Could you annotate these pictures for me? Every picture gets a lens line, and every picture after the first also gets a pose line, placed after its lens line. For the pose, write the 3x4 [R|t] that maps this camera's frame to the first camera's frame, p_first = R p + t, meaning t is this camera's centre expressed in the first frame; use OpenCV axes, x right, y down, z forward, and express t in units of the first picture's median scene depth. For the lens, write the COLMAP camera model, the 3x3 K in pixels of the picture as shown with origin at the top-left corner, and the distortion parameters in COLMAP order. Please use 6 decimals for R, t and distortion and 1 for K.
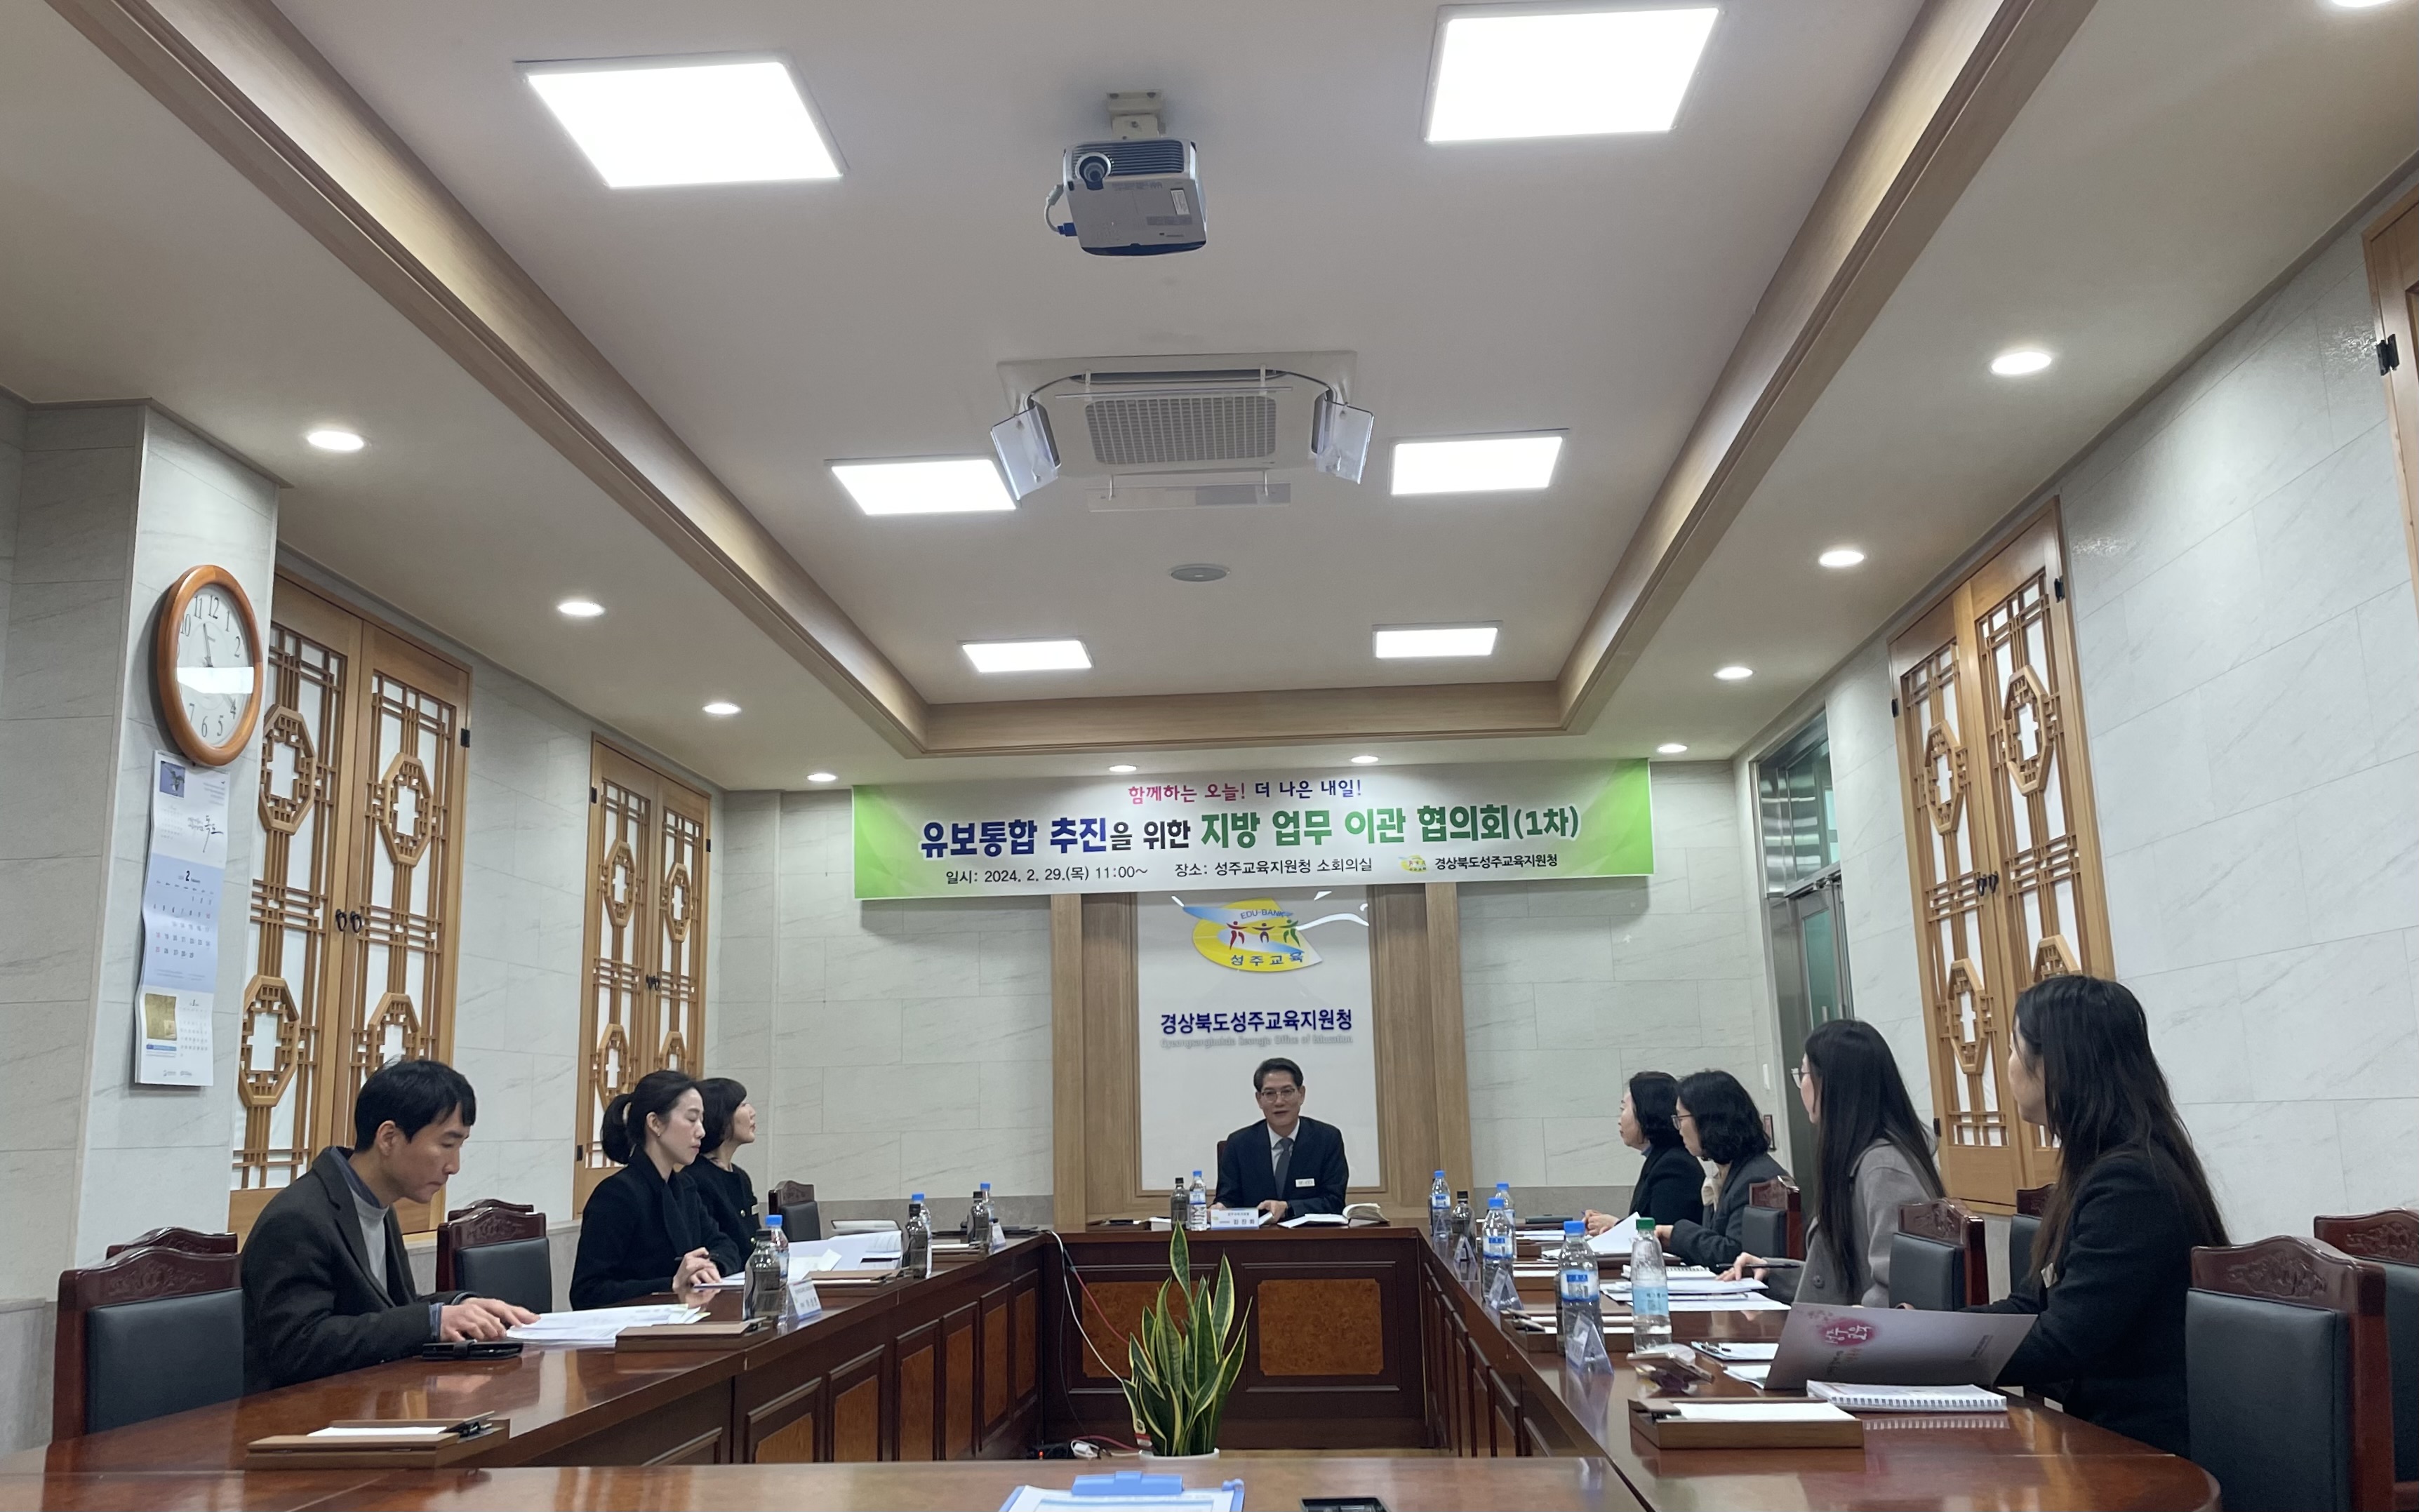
lens RADIAL K [[2117.1, 0, 1168.2], [0, 2117.1, 681.3], [0, 0, 1]] dist [0.140064, -0.270948]
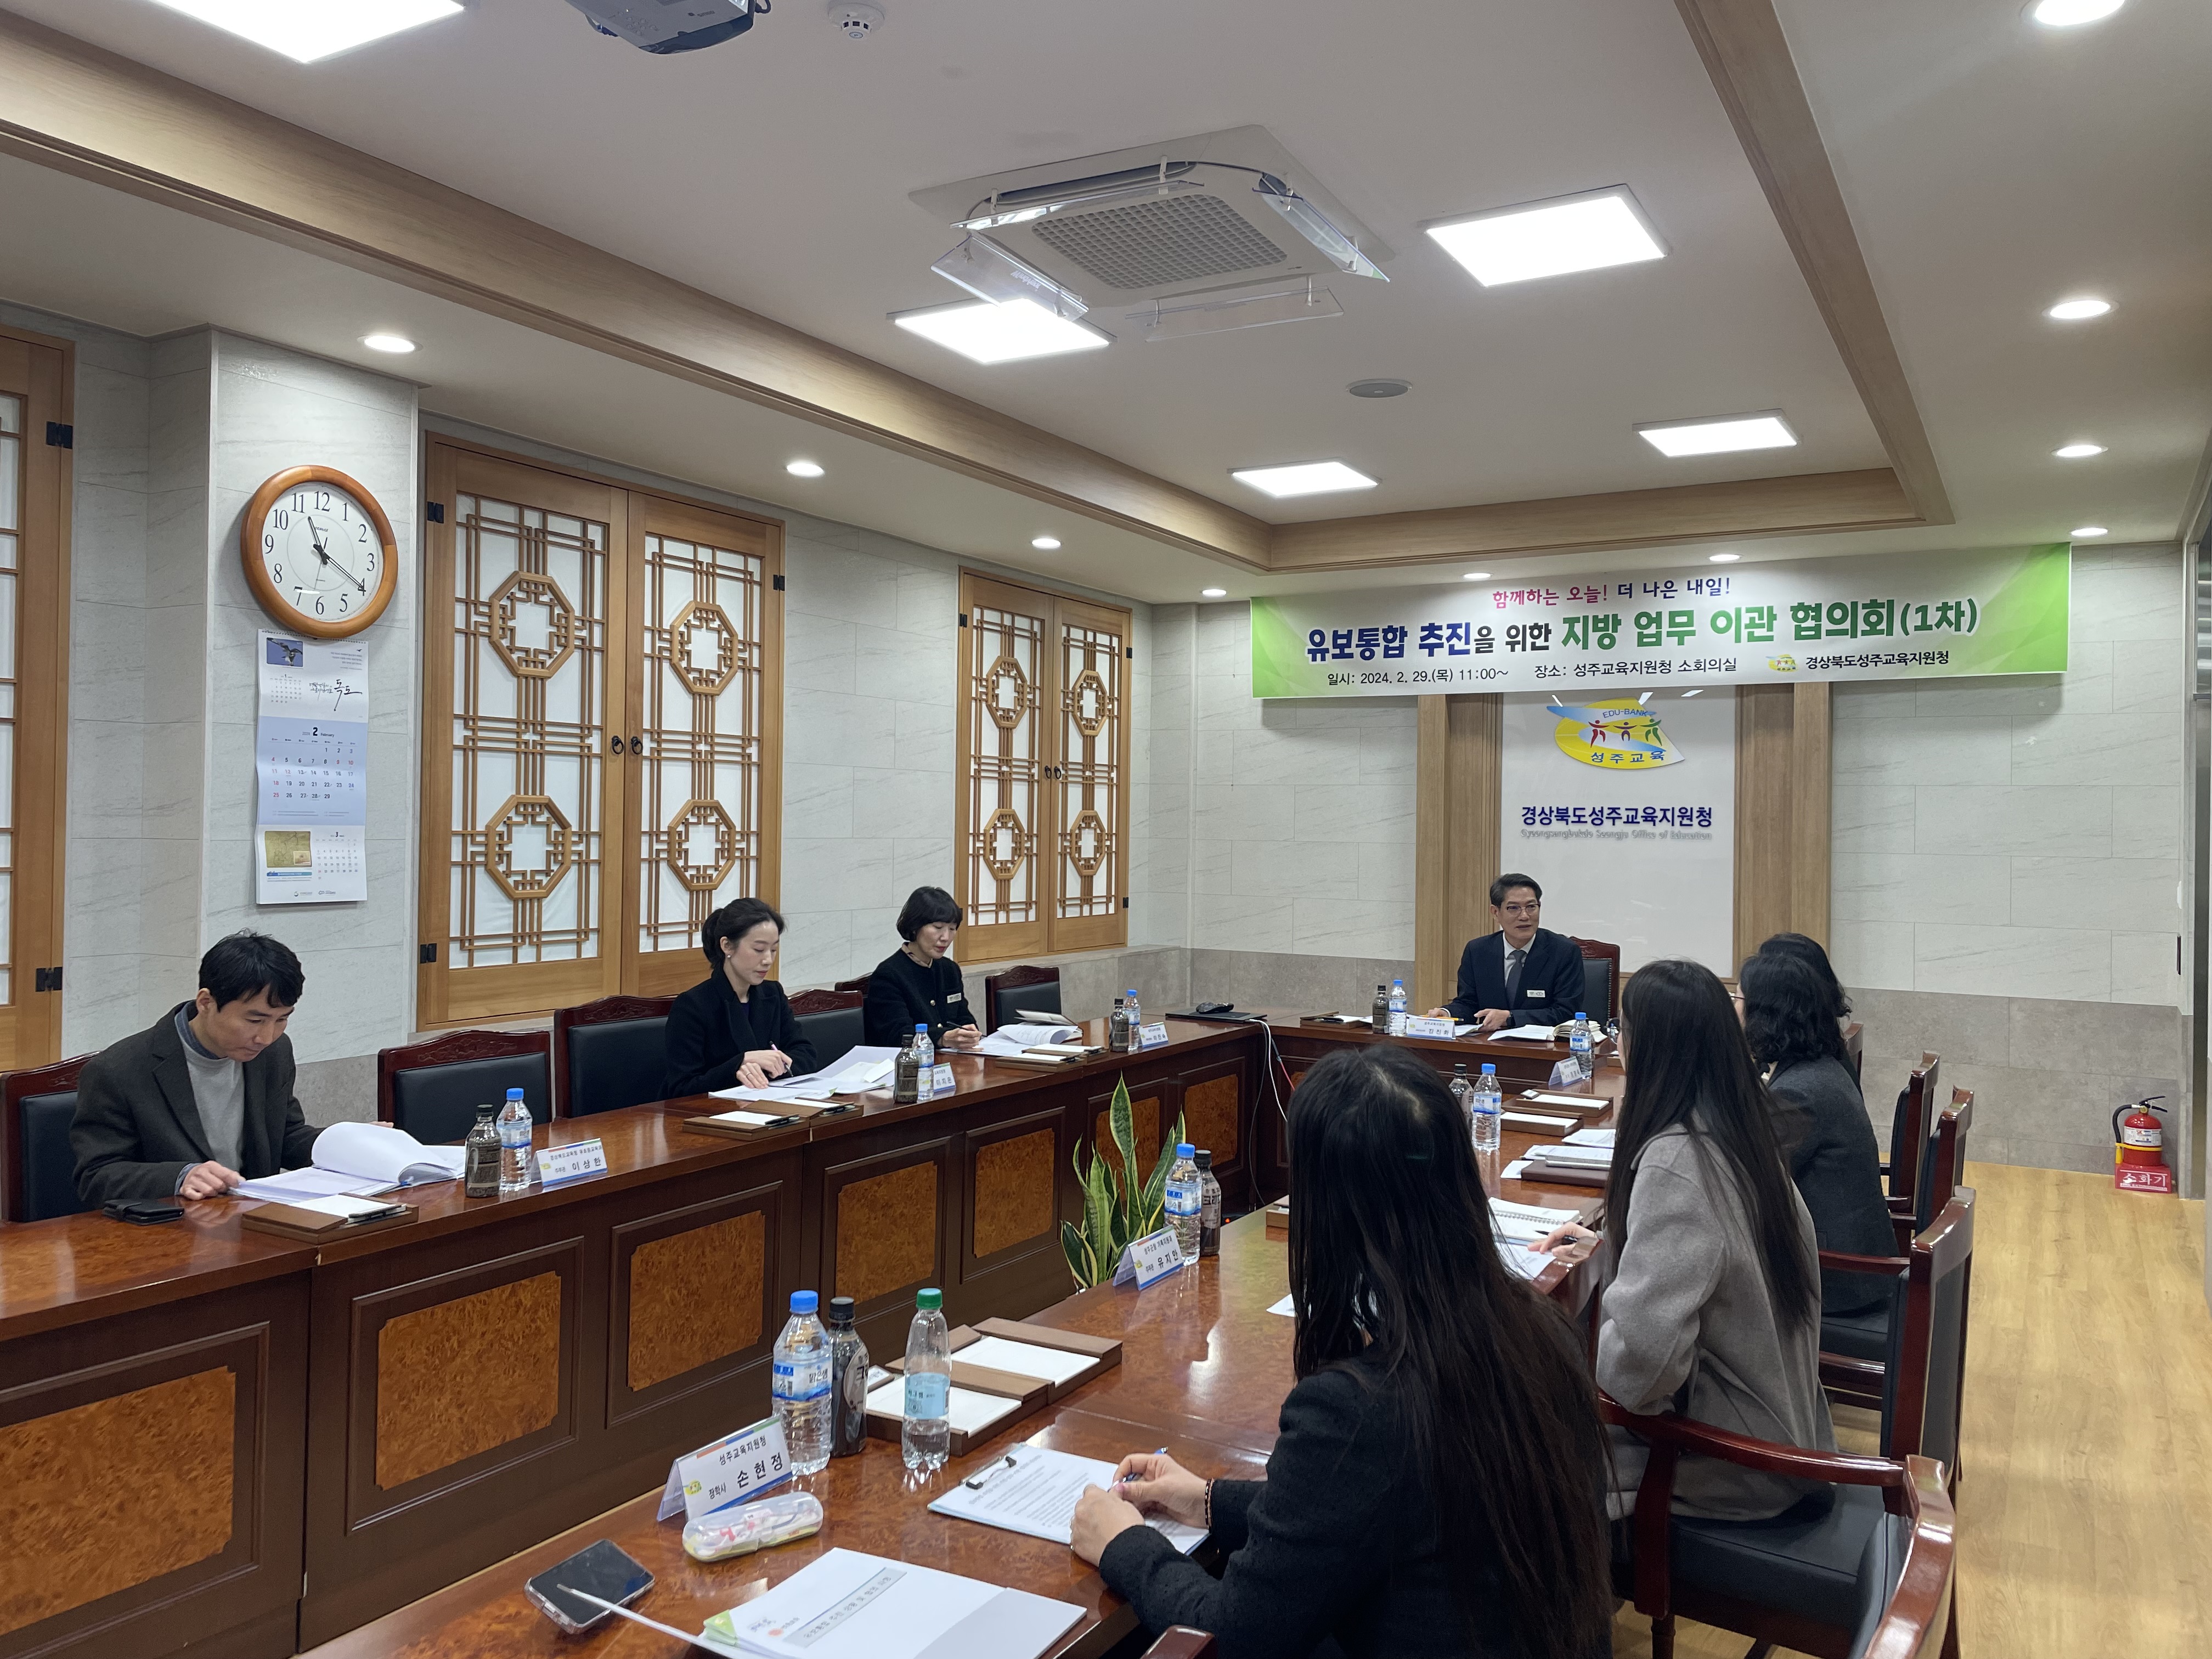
lens RADIAL K [[1654.2, 0, 1112.3], [0, 1654.2, 817.8], [0, 0, 1]] dist [0.105350, -0.144789]
pose [[0.899447, 0.033639, -0.435732, 0.248639], [0.055762, 0.980050, 0.190766, -0.011641], [0.433457, -0.195882, 0.879628, 0.249659]]
